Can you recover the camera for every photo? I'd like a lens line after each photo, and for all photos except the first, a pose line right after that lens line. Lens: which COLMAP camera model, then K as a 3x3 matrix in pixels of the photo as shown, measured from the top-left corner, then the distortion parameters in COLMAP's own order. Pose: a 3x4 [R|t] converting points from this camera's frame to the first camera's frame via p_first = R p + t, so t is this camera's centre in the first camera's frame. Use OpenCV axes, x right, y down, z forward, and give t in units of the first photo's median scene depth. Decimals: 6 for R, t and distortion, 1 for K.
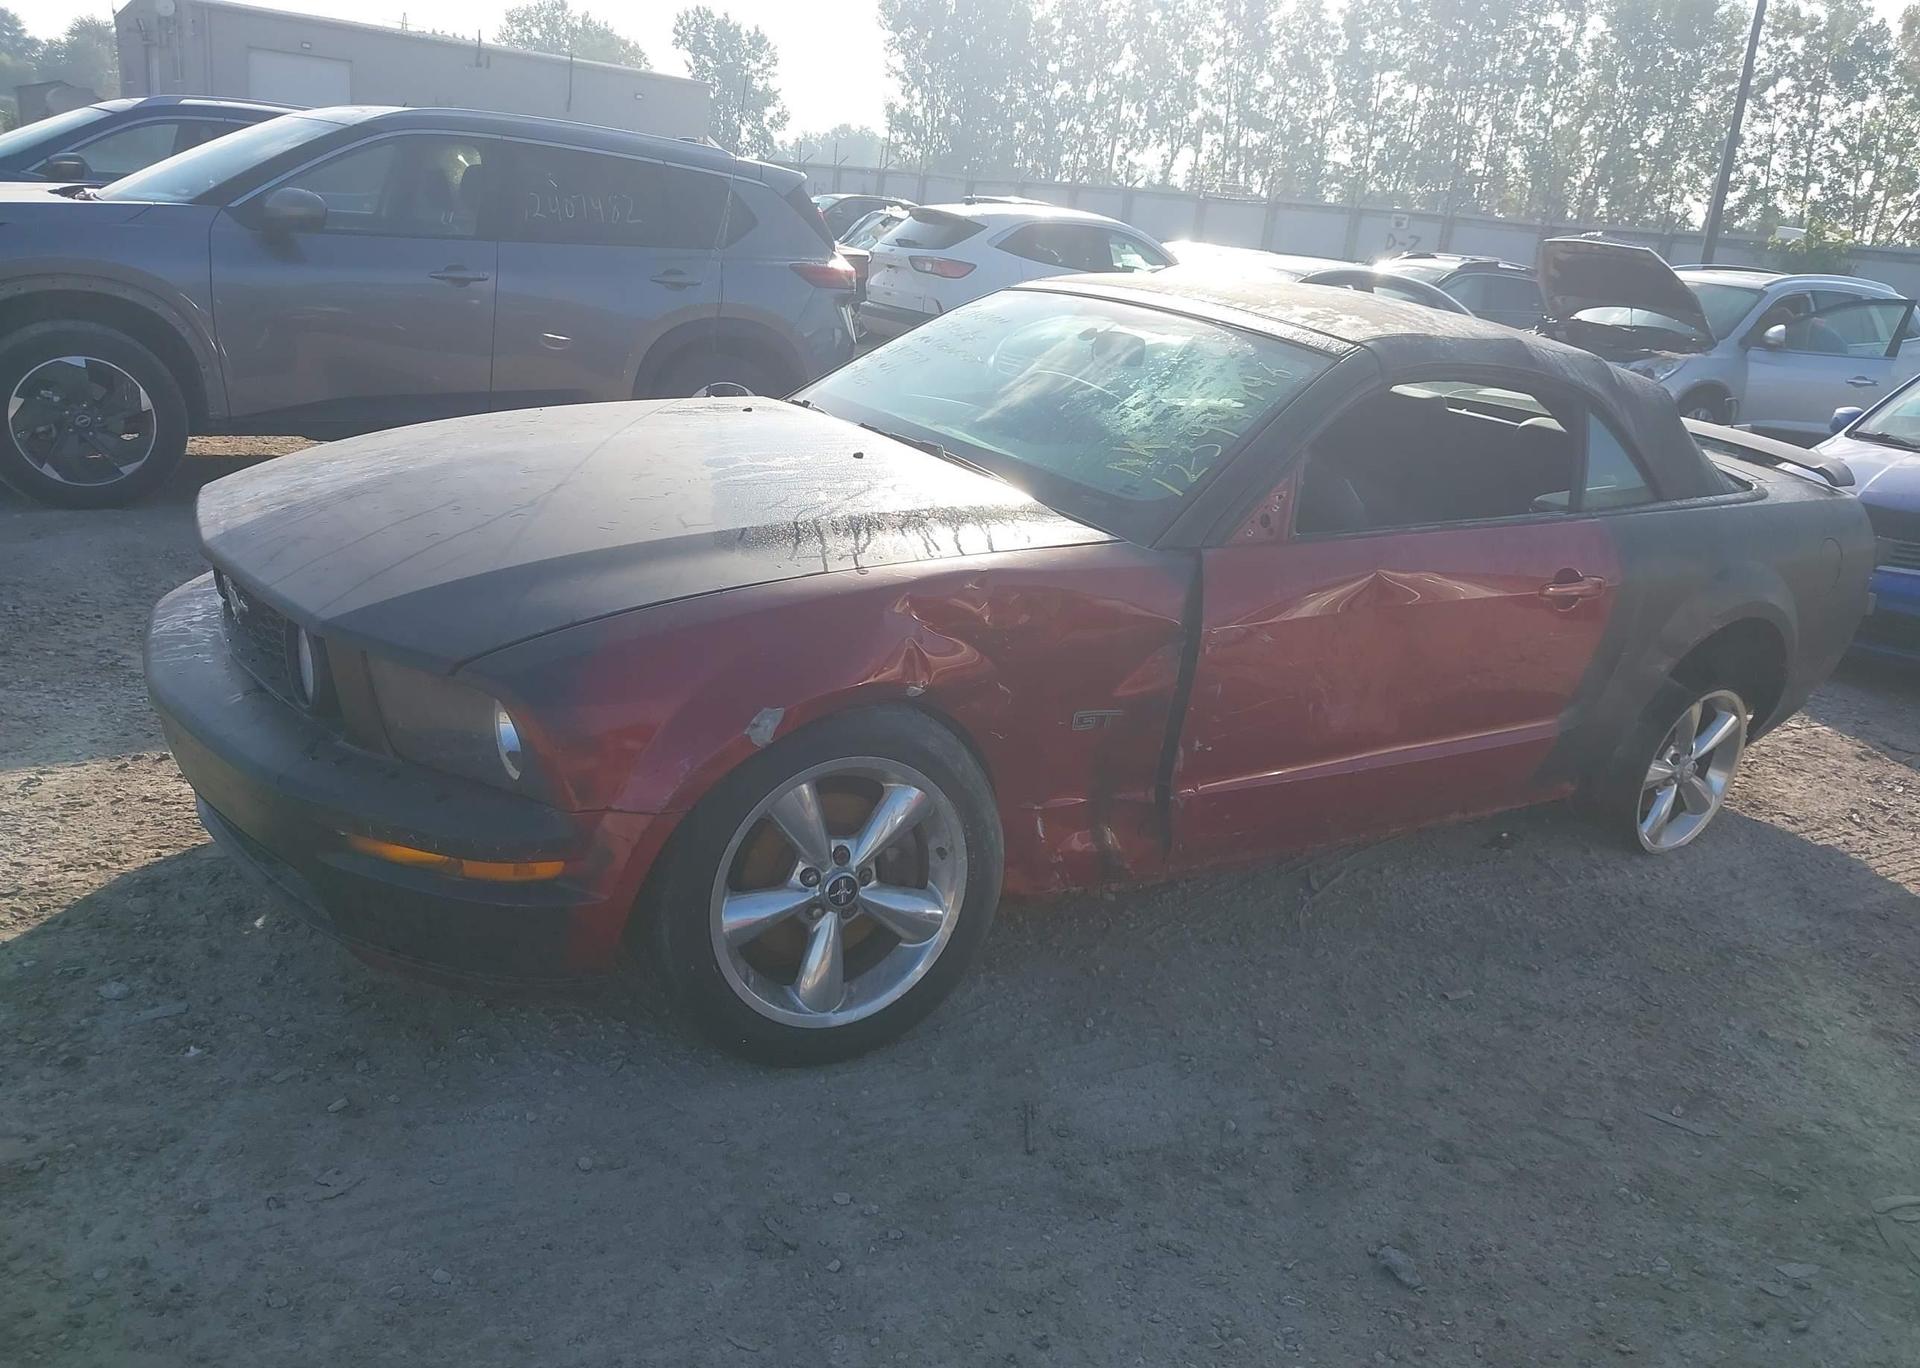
lens RADIAL K [[1528.1, 0, 975.4], [0, 1528.1, 694.2], [0, 0, 1]] dist [-0.008595, 0.008582]
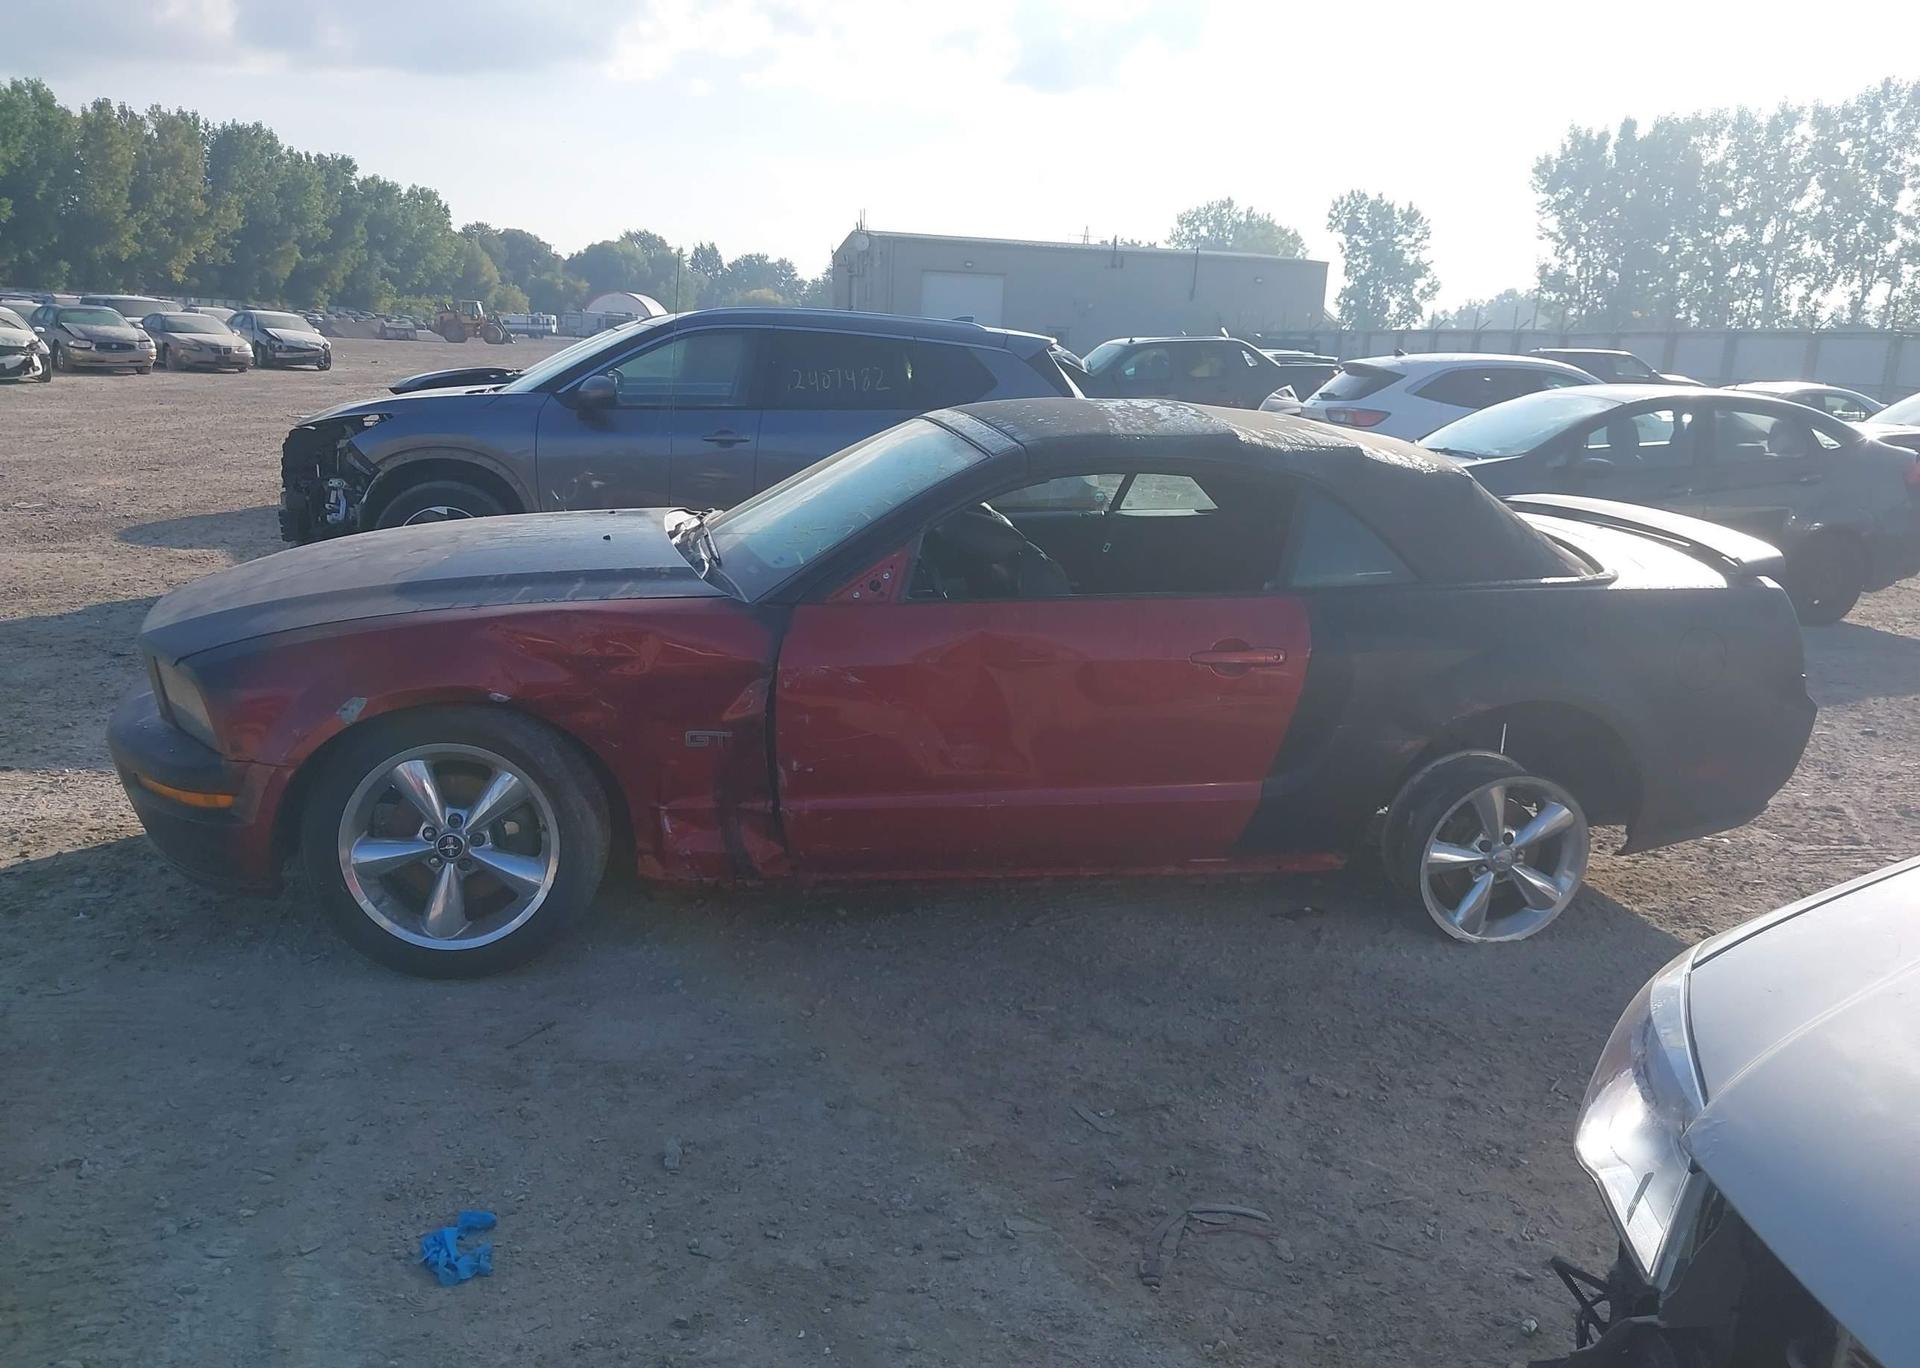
lens RADIAL K [[1528.1, 0, 967.6], [0, 1528.1, 687.8], [0, 0, 1]] dist [-0.008595, 0.008582]
pose [[0.915540, 0.018399, -0.401806, 0.346385], [-0.063414, 0.993063, -0.099019, 0.038003], [0.397197, 0.116136, 0.910355, -0.025144]]
